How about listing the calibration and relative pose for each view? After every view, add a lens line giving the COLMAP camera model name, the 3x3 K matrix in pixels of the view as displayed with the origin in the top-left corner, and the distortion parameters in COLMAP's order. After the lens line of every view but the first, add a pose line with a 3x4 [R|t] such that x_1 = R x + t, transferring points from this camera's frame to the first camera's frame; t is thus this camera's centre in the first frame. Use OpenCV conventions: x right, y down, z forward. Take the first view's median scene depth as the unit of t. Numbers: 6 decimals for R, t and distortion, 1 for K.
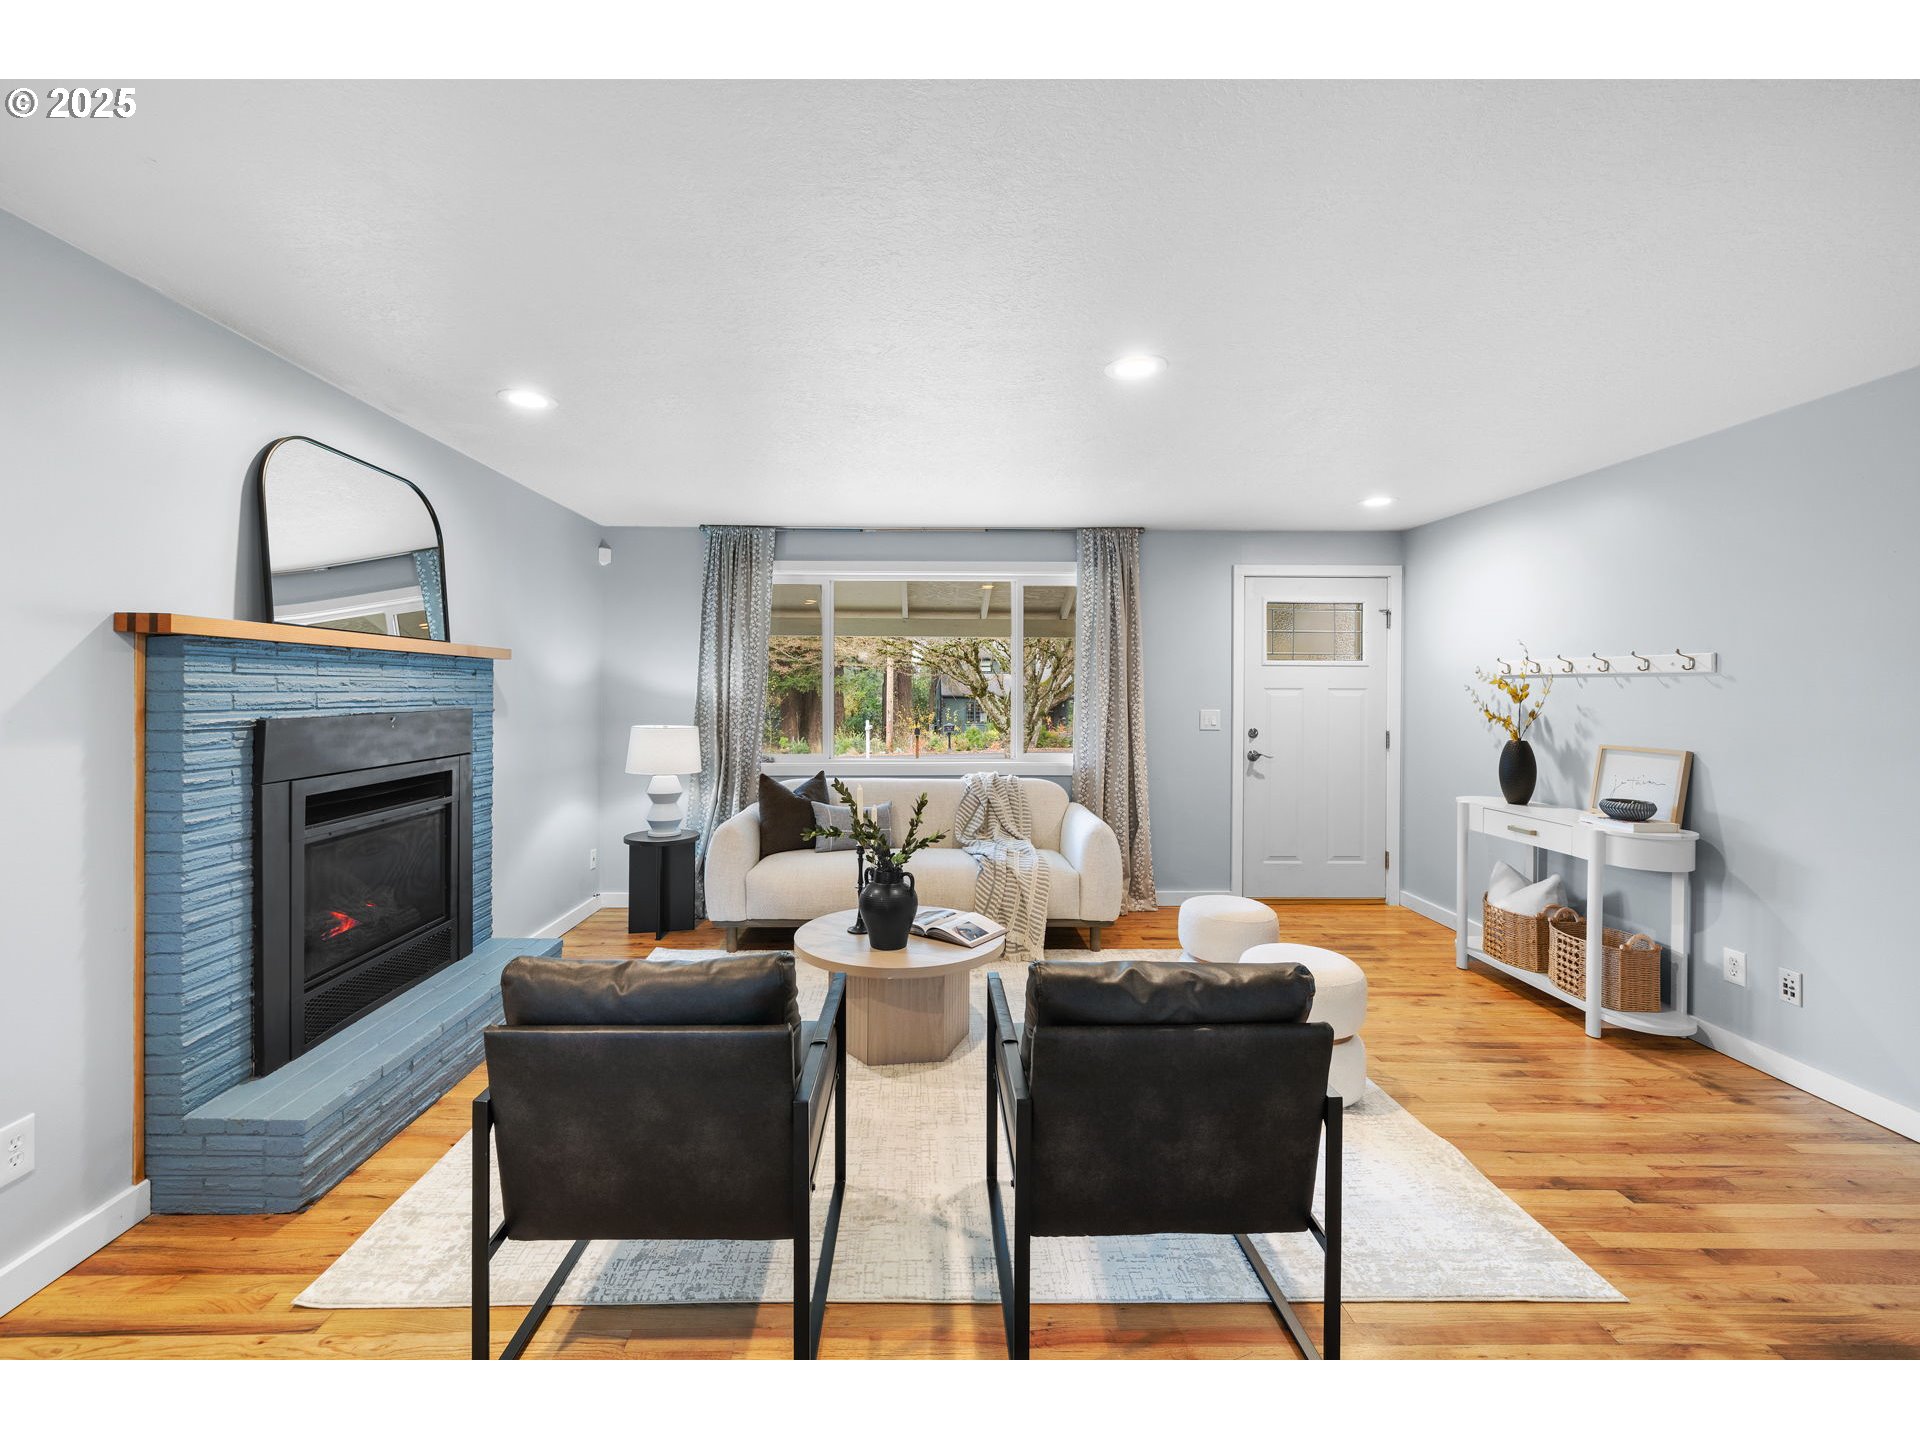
lens RADIAL K [[805.8, 0, 936.9], [0, 805.8, 688.9], [0, 0, 1]] dist [-0.001156, 0.001041]
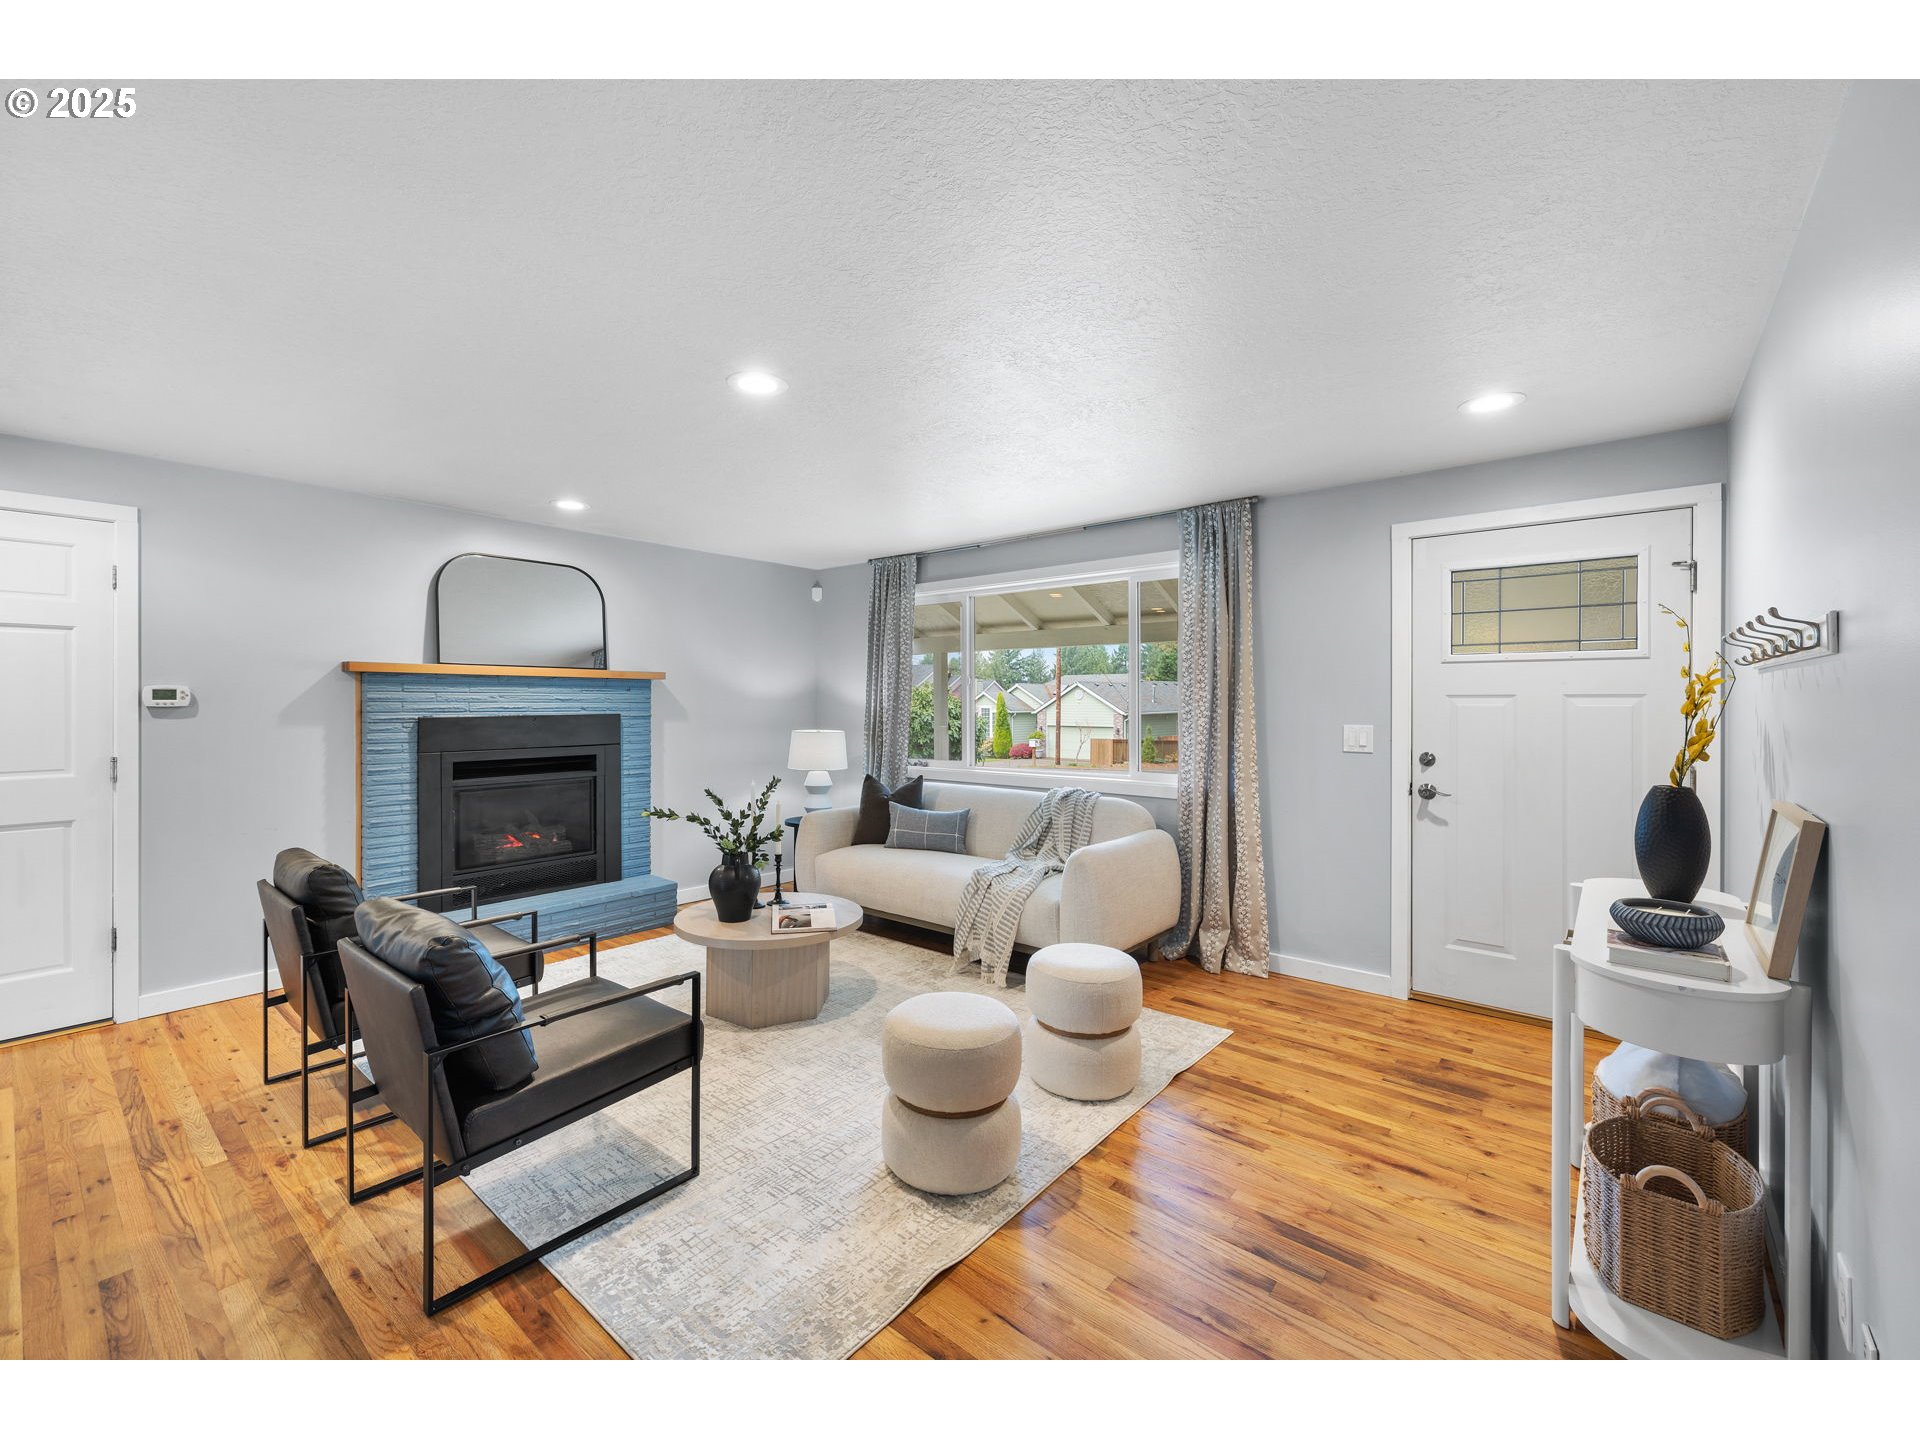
lens RADIAL K [[805.8, 0, 939.4], [0, 805.8, 700.0], [0, 0, 1]] dist [-0.001156, 0.001041]
pose [[0.745607, -0.004257, -0.666372, 0.716784], [0.002979, 0.999991, -0.003055, 0.004954], [0.666379, 0.000293, 0.745613, 0.251885]]
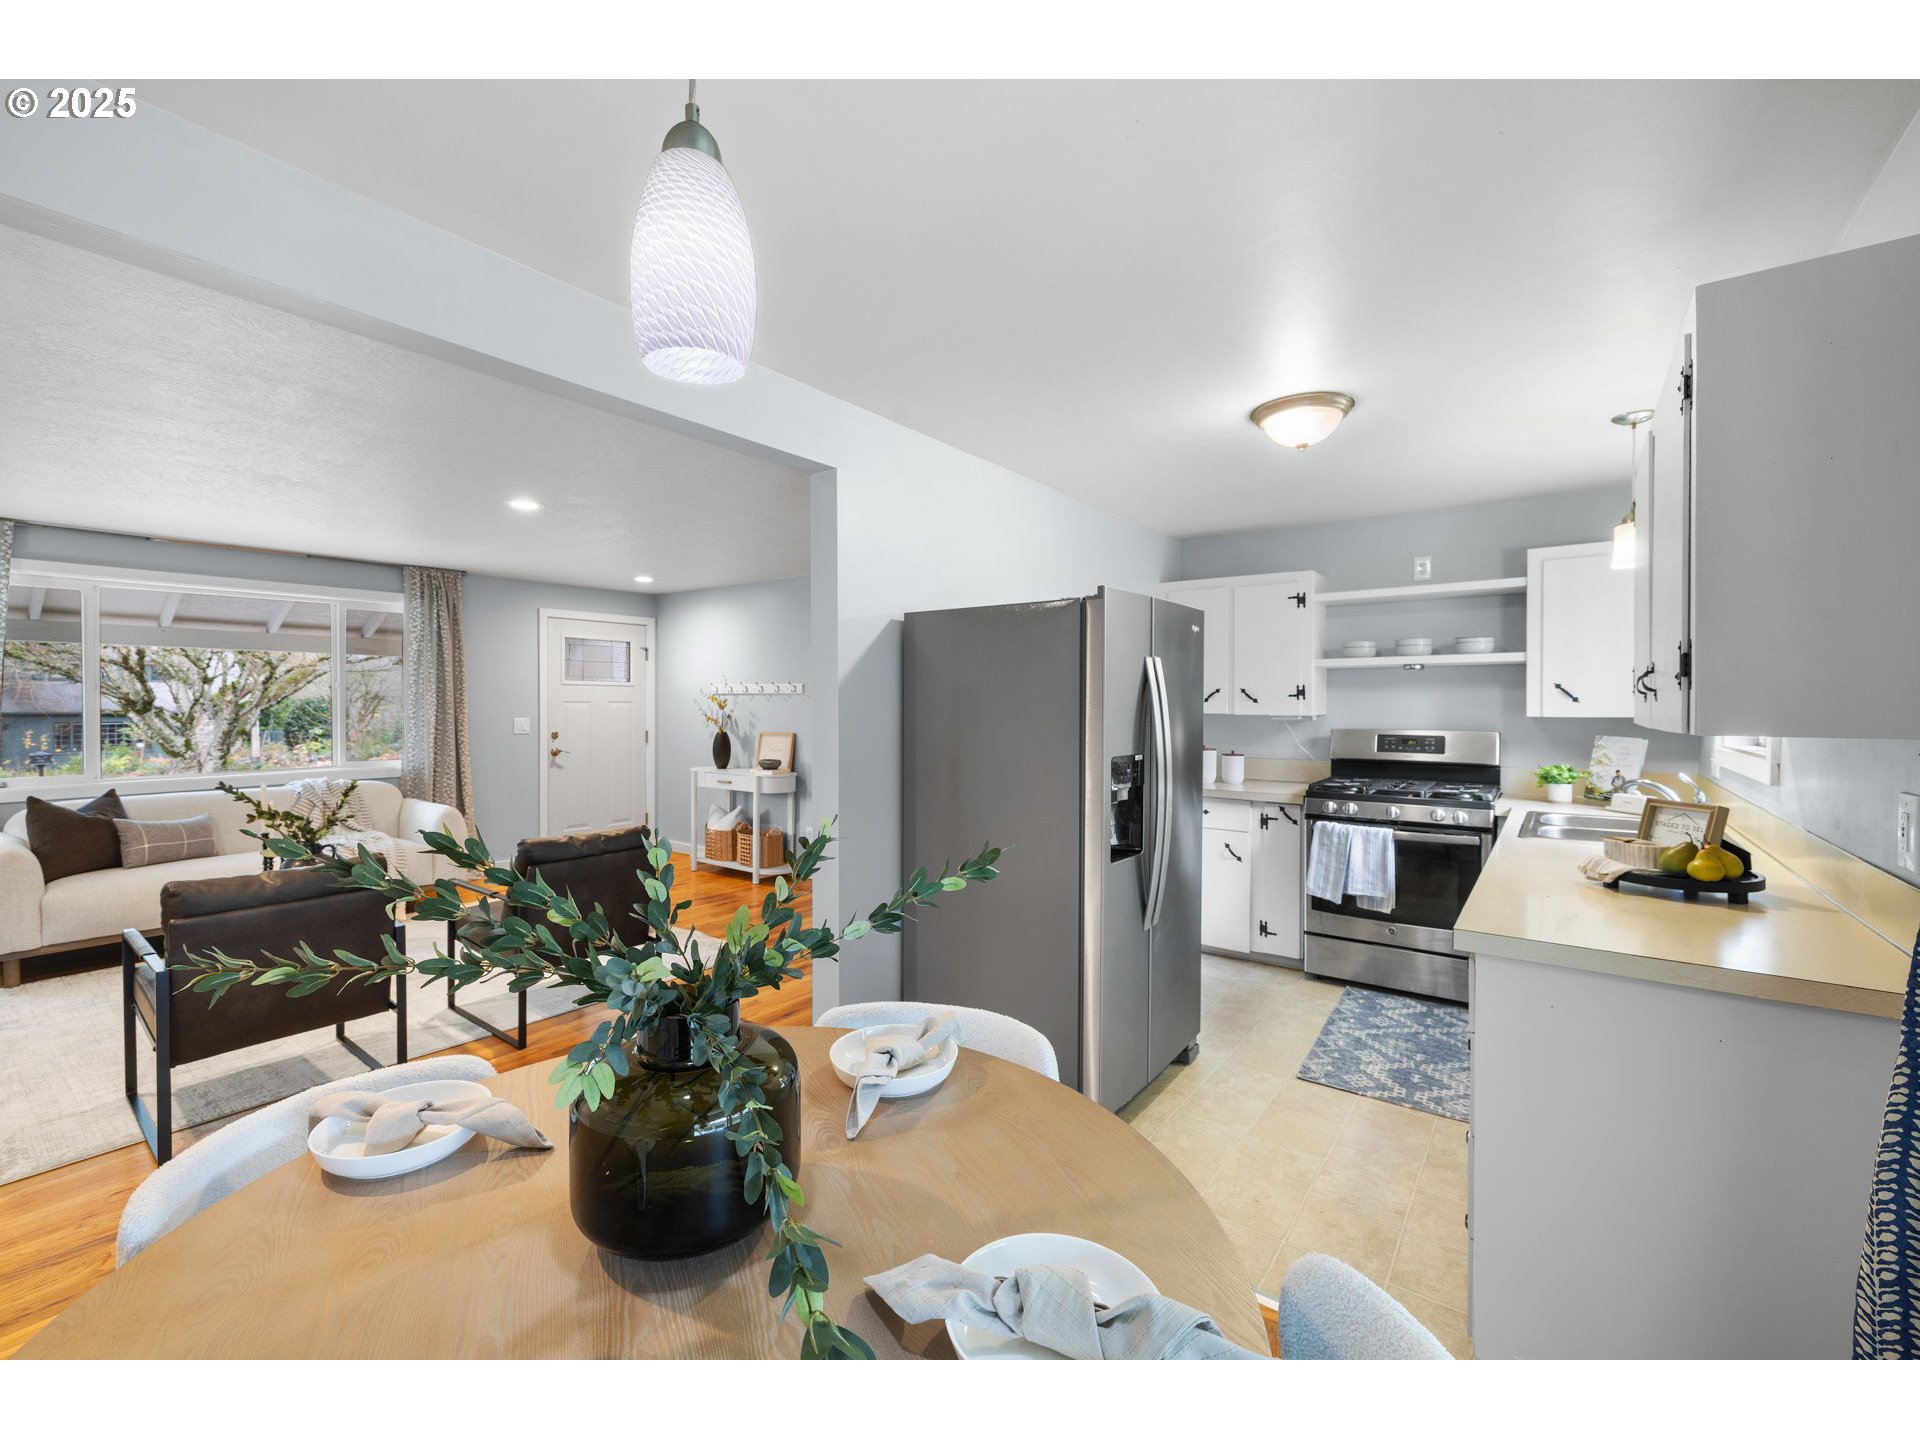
lens RADIAL K [[805.8, 0, 941.7], [0, 805.8, 707.7], [0, 0, 1]] dist [-0.001156, 0.001041]
pose [[0.625964, -0.007676, 0.779815, -0.325845], [0.002134, 0.999965, 0.008130, -0.000440], [-0.779849, -0.003425, 0.625958, -0.442493]]
